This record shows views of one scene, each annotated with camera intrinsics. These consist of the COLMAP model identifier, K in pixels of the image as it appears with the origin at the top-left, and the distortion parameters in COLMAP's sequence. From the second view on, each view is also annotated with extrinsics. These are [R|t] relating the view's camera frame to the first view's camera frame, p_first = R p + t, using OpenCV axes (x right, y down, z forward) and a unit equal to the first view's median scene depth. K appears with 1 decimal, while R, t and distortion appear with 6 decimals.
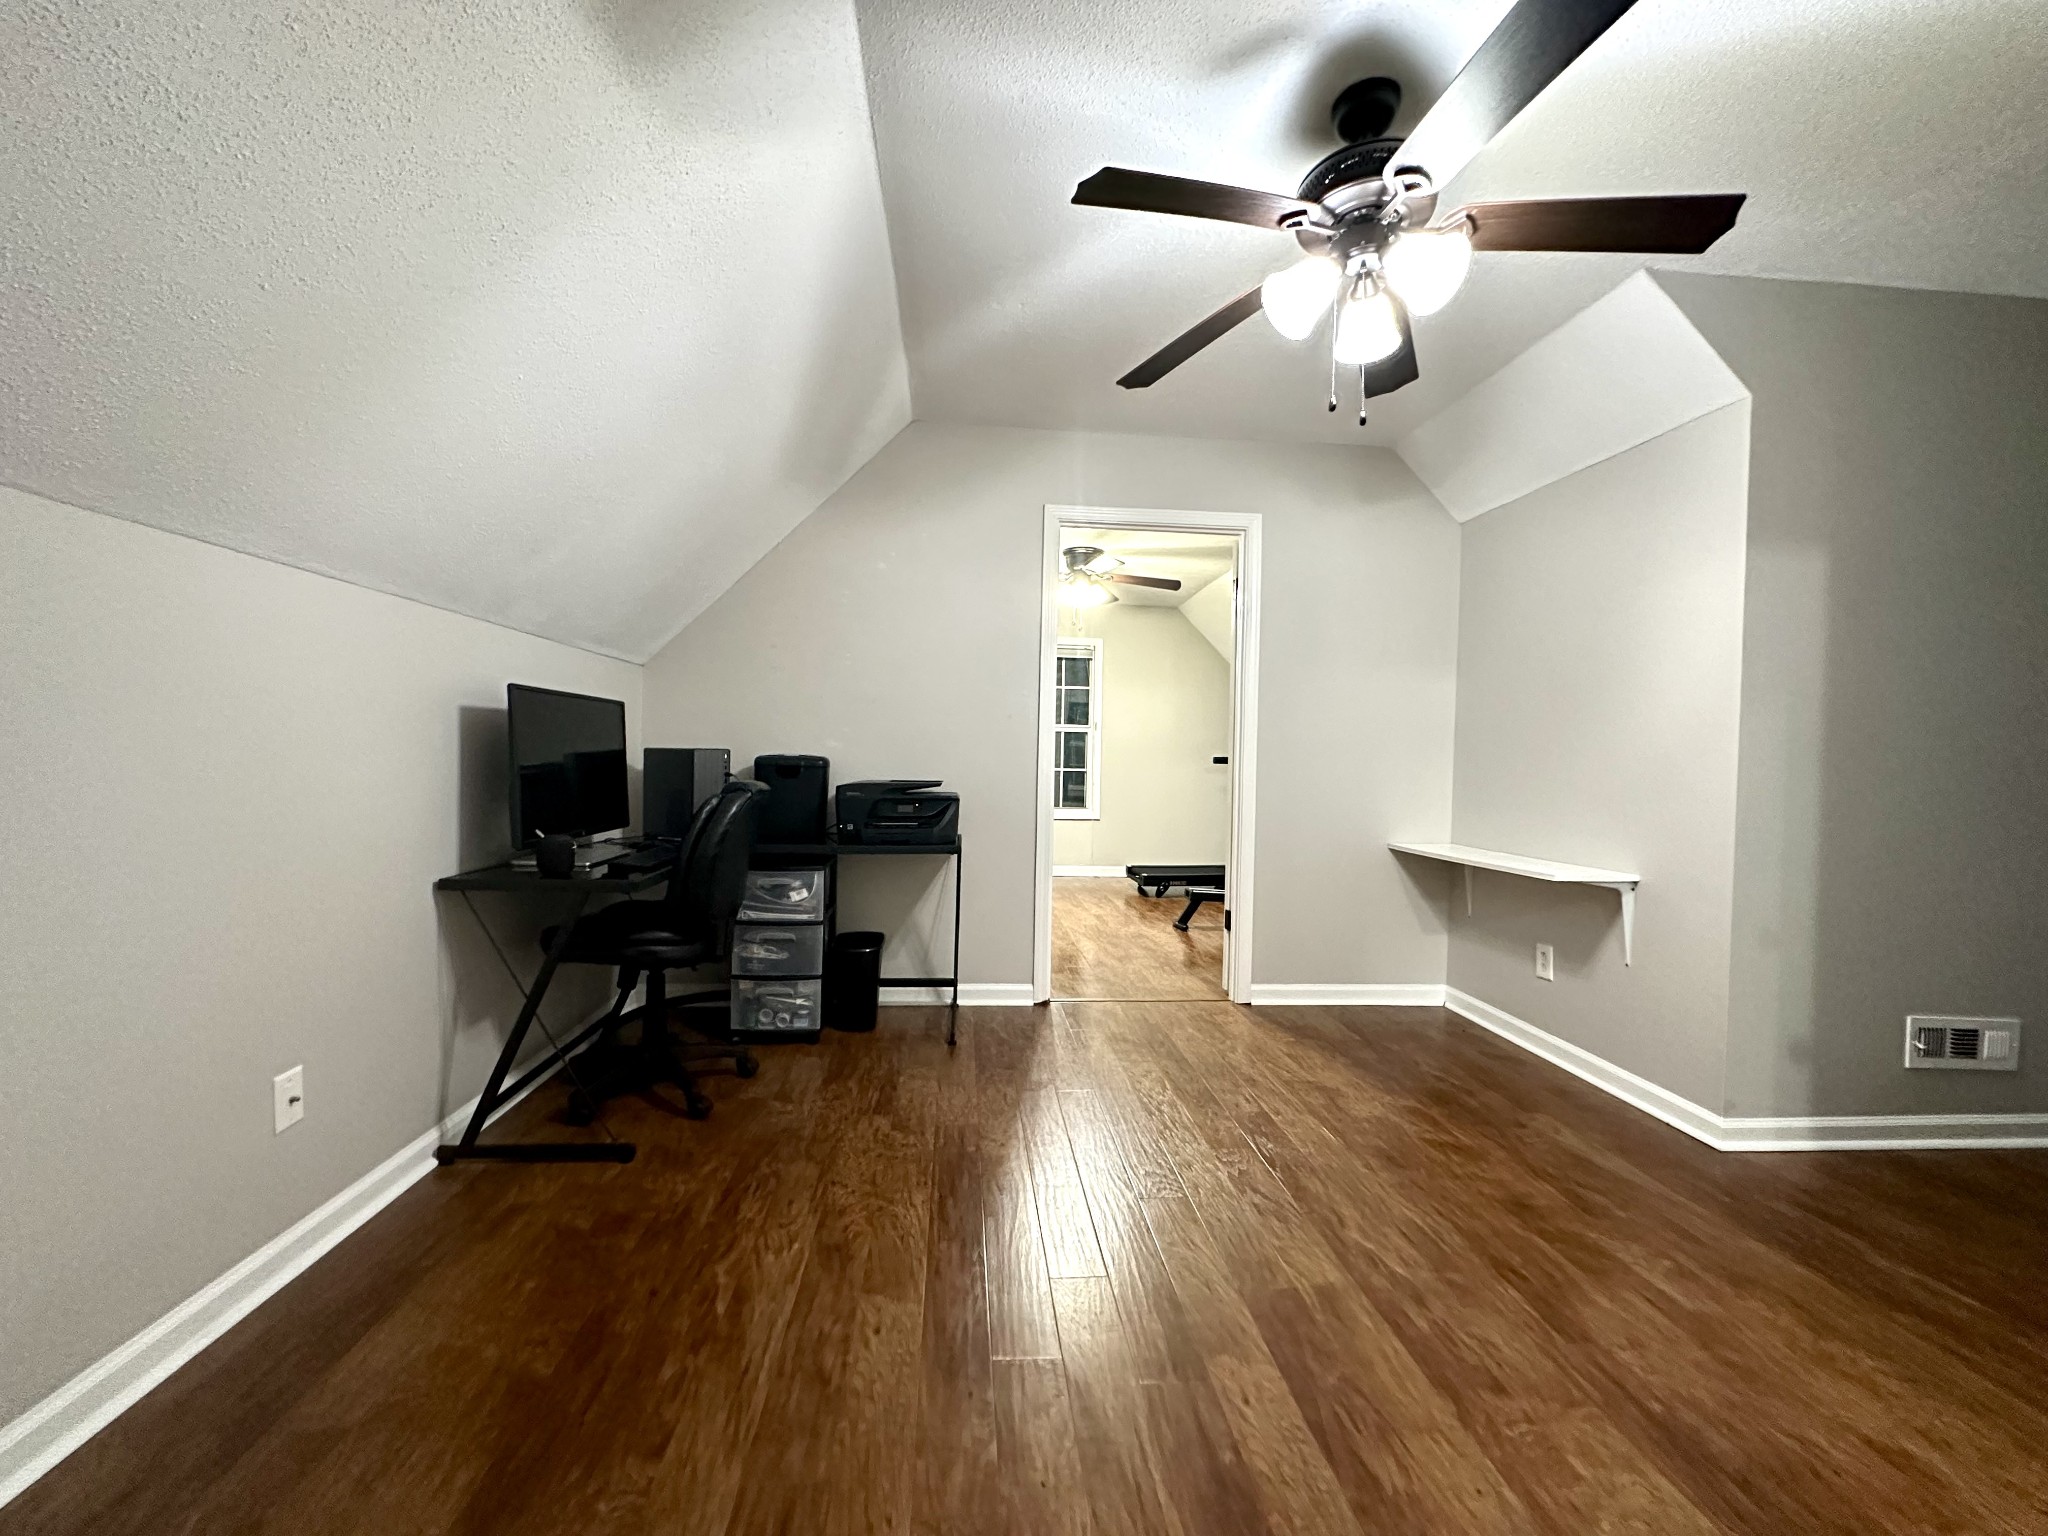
lens RADIAL K [[821.1, 0, 1020.3], [0, 821.1, 771.0], [0, 0, 1]] dist [-0.000876, -0.000448]
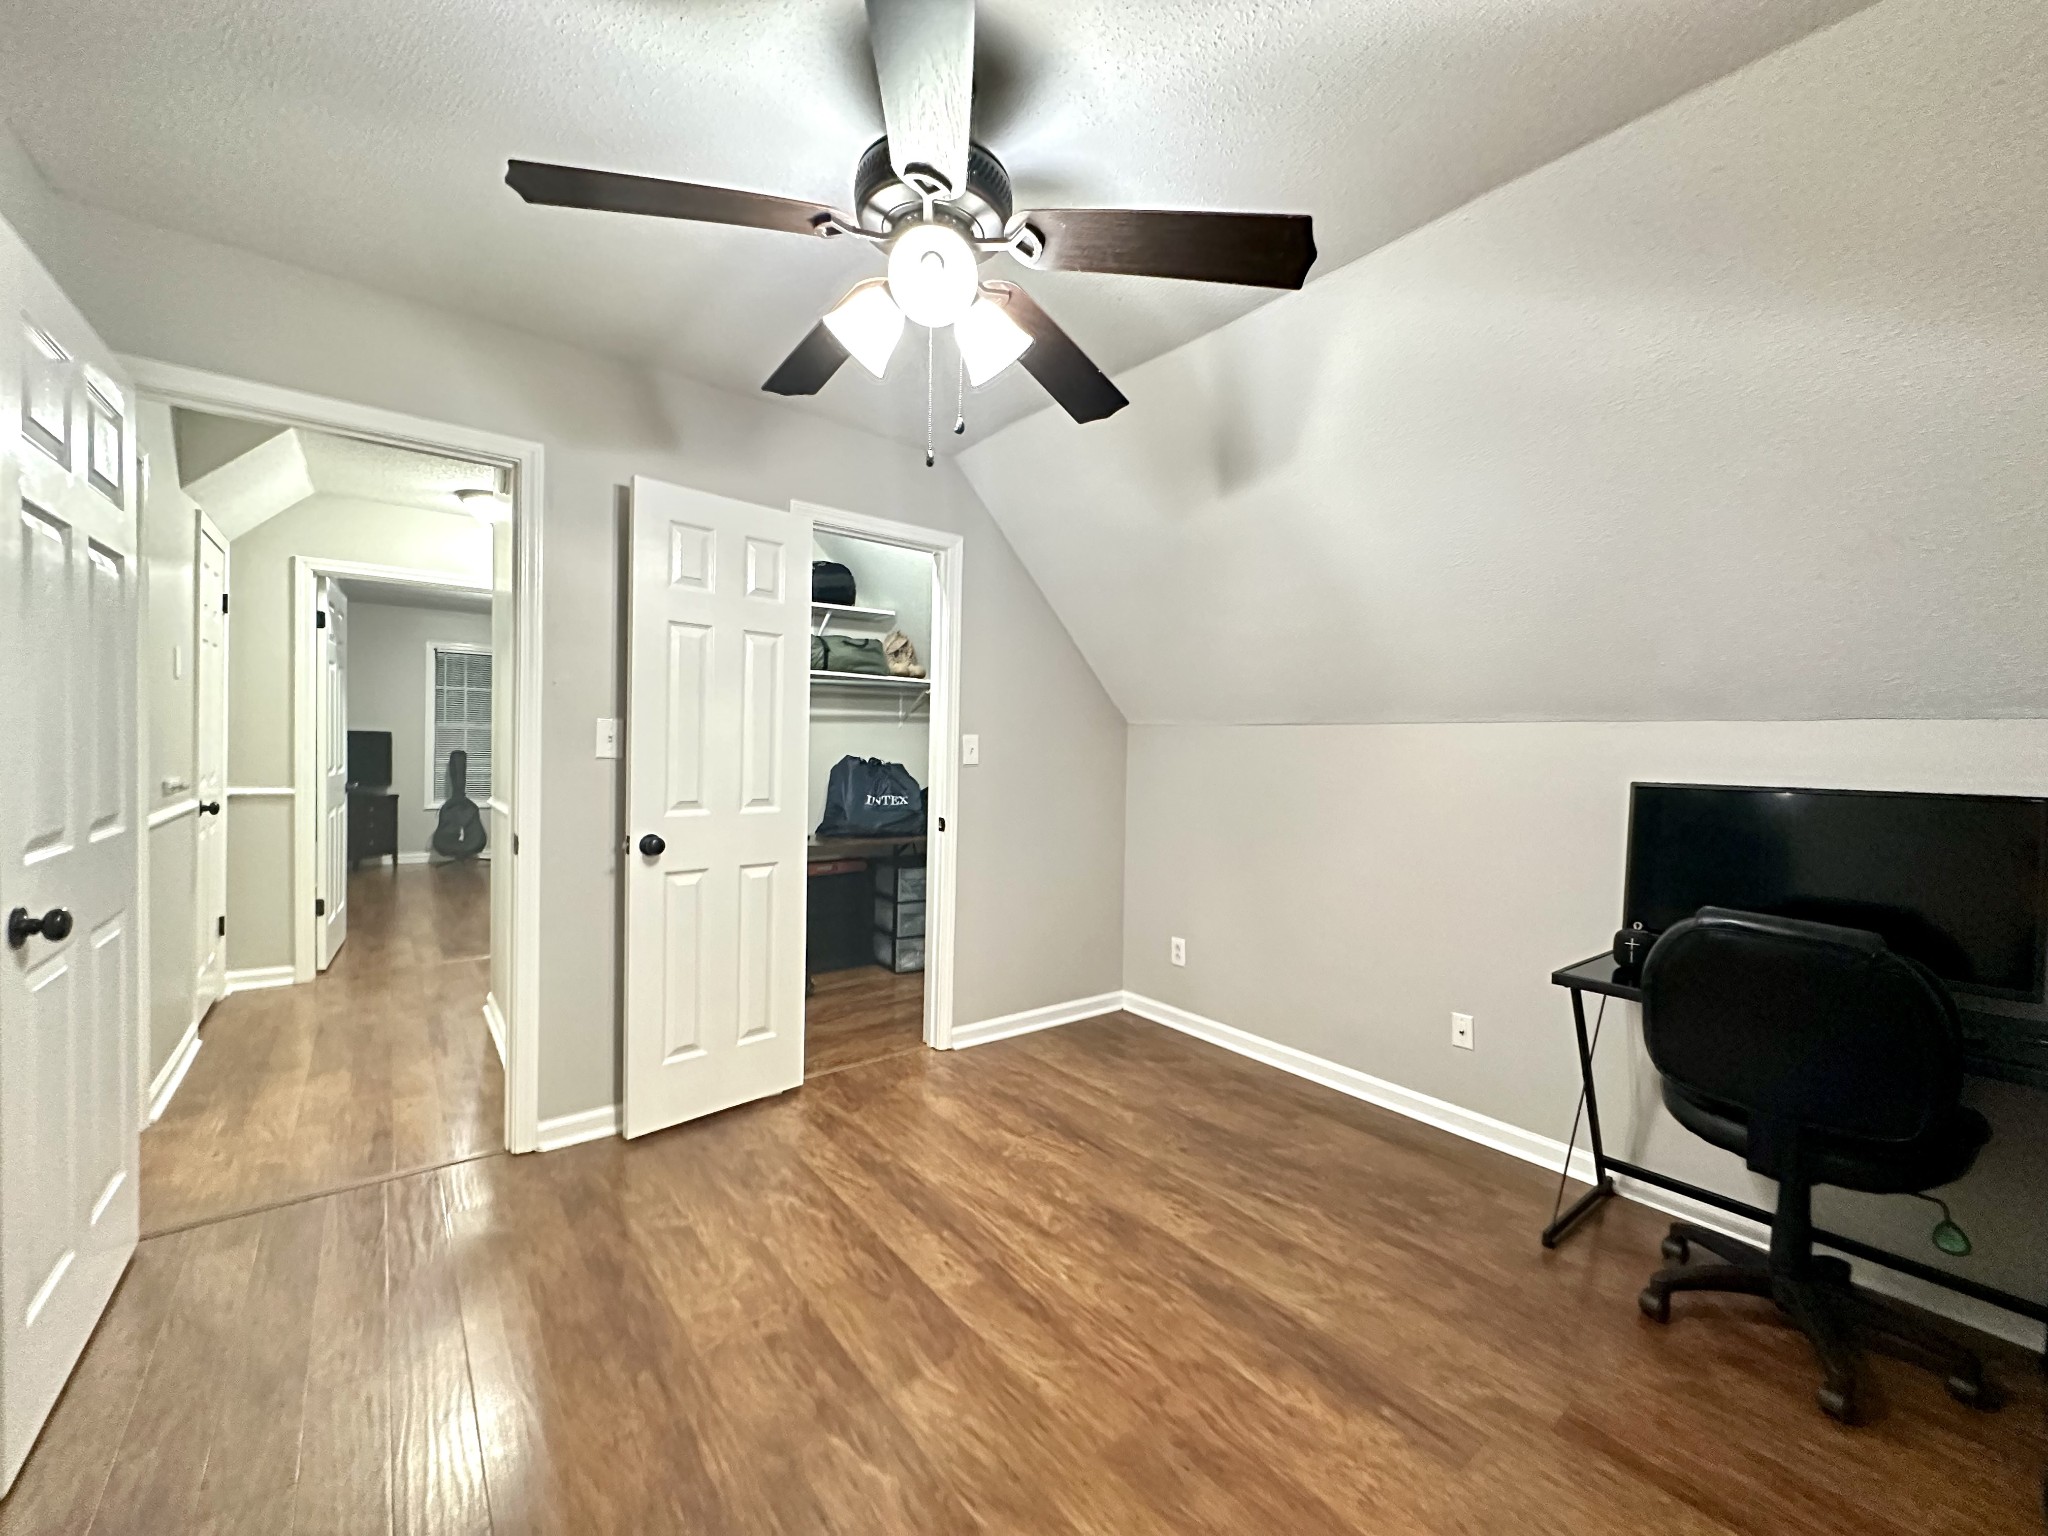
lens RADIAL K [[821.1, 0, 1020.3], [0, 821.1, 771.0], [0, 0, 1]] dist [-0.000876, -0.000448]
pose [[-0.832596, -0.028275, -0.553158, 0.858332], [-0.052924, 0.998188, 0.028636, -0.143962], [0.551346, 0.053118, -0.832584, 1.922299]]
